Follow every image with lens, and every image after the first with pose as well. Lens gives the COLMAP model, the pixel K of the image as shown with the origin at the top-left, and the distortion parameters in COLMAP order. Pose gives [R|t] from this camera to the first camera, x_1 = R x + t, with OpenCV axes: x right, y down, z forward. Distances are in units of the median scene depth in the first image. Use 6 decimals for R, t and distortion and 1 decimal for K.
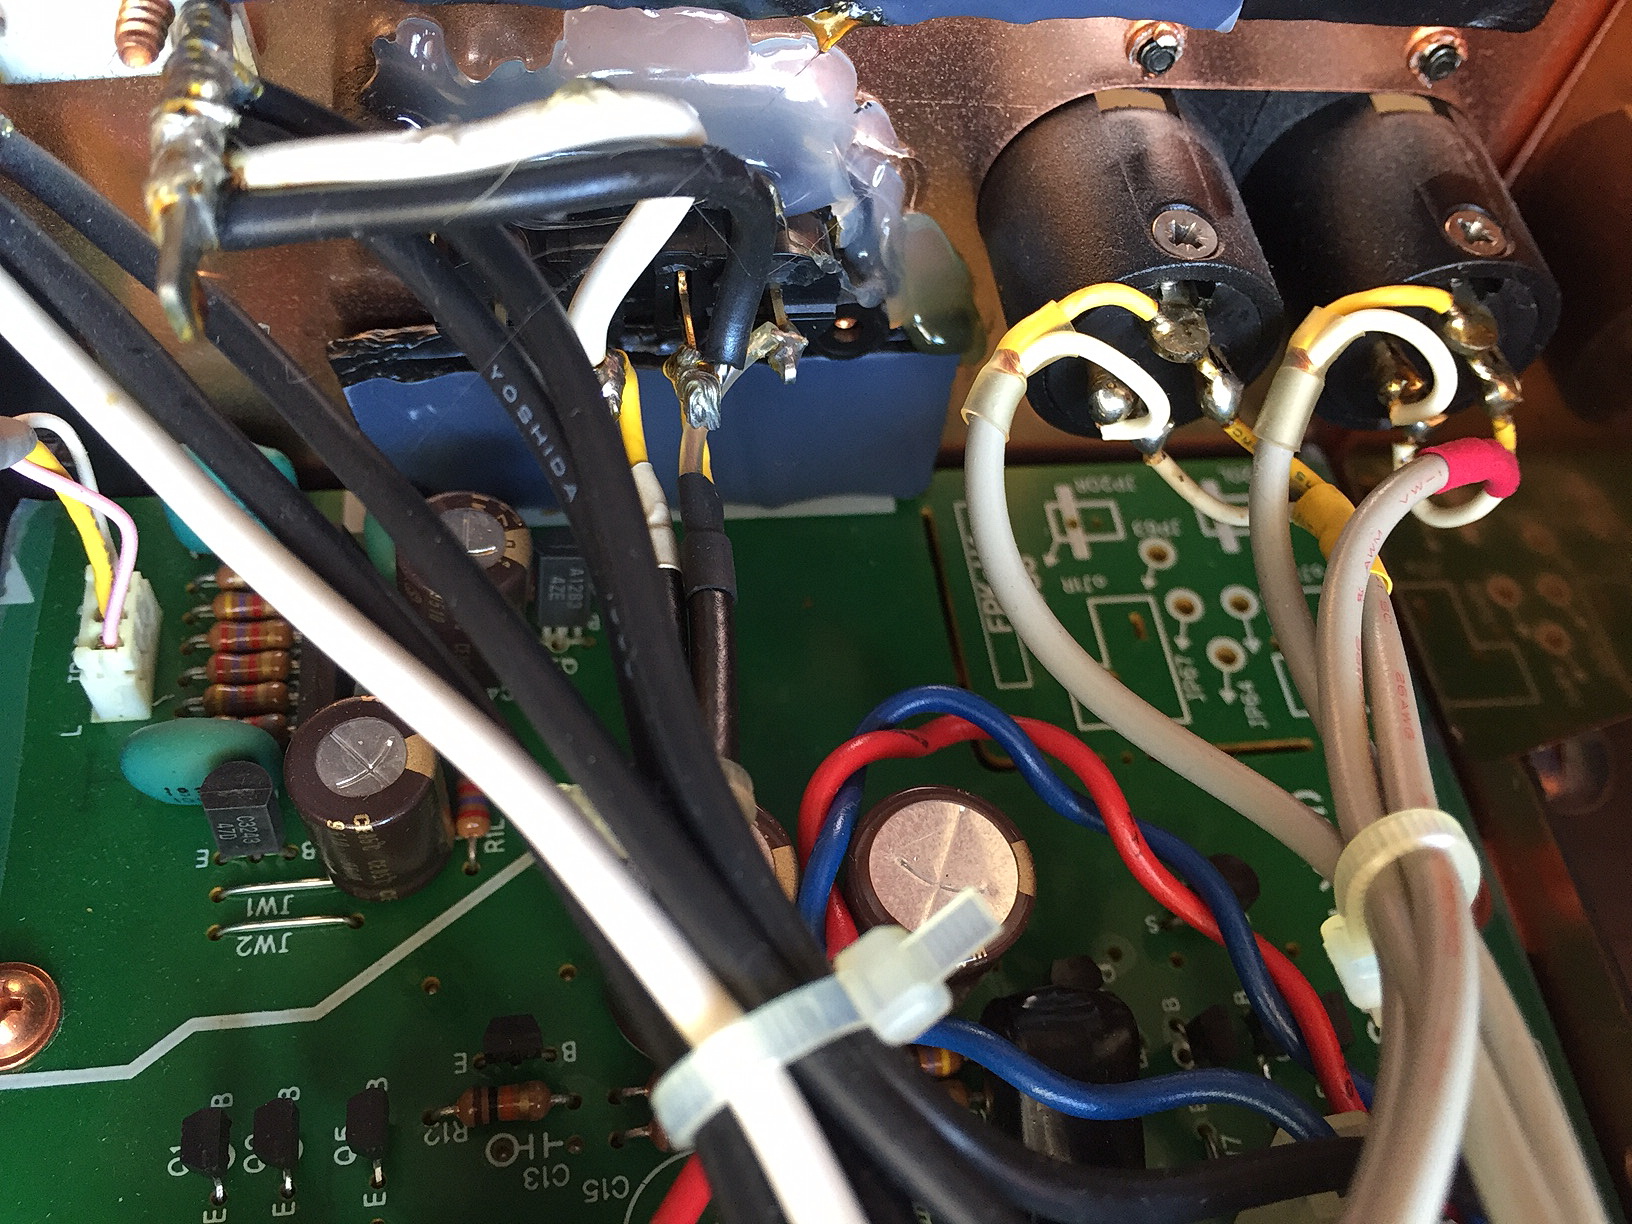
lens RADIAL K [[1520.5, 0, 816.0], [0, 1520.5, 612.0], [0, 0, 1]] dist [0.054697, -0.138260]
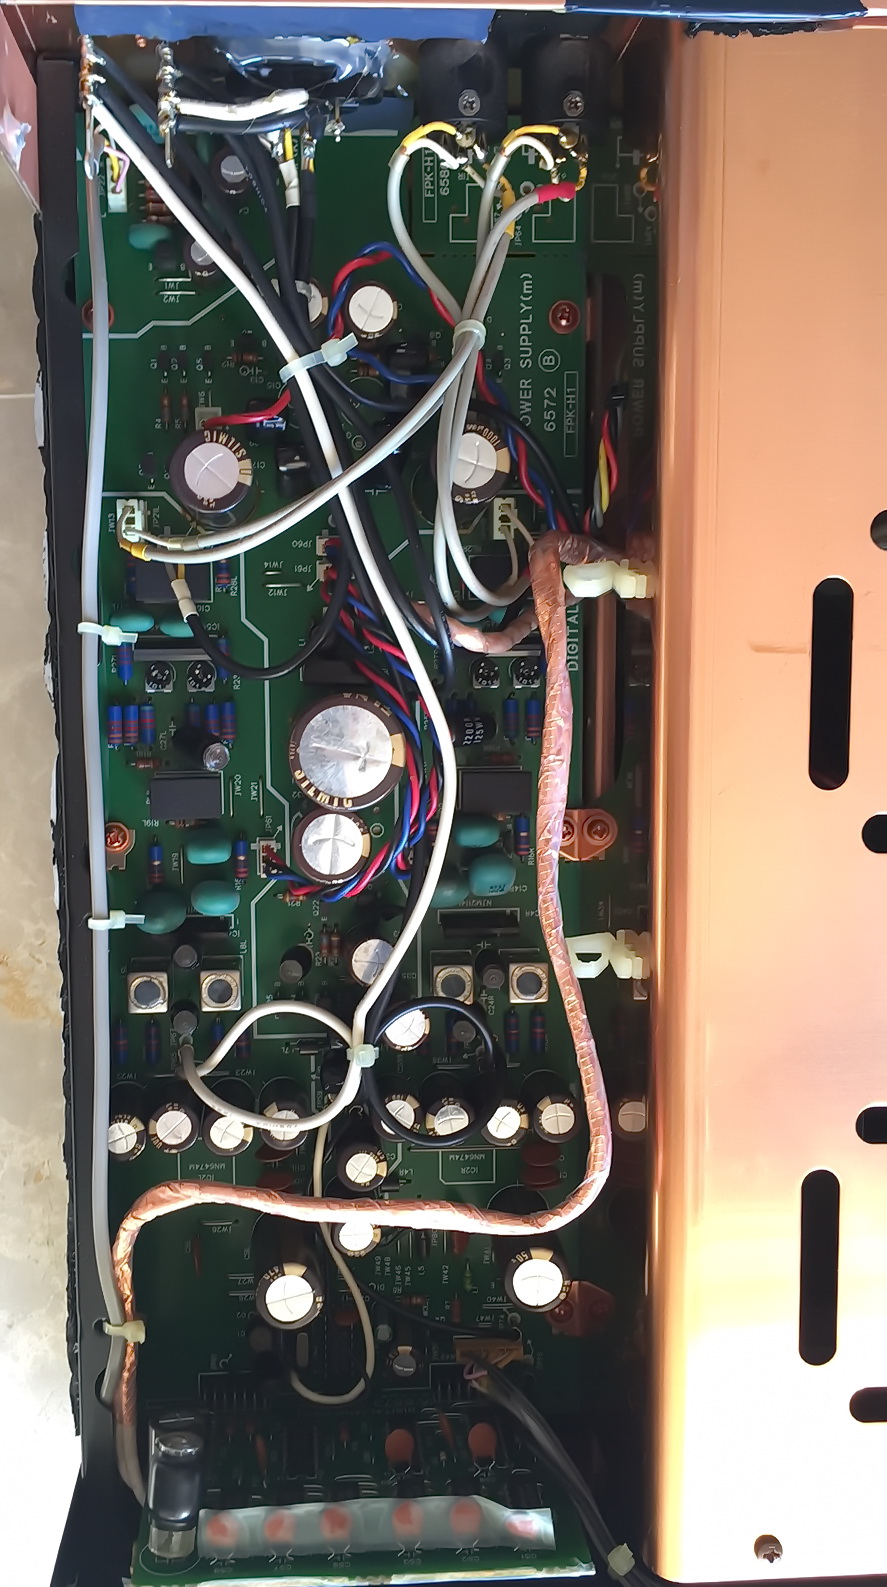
lens RADIAL K [[1406.6, 0, 382.3], [0, 1406.6, 789.4], [0, 0, 1]] dist [0.081154, -0.125894]
pose [[0.990916, 0.126826, -0.044723, 0.373966], [-0.073925, 0.791519, 0.606657, -0.881377], [0.112339, -0.597841, 0.793704, -2.110969]]
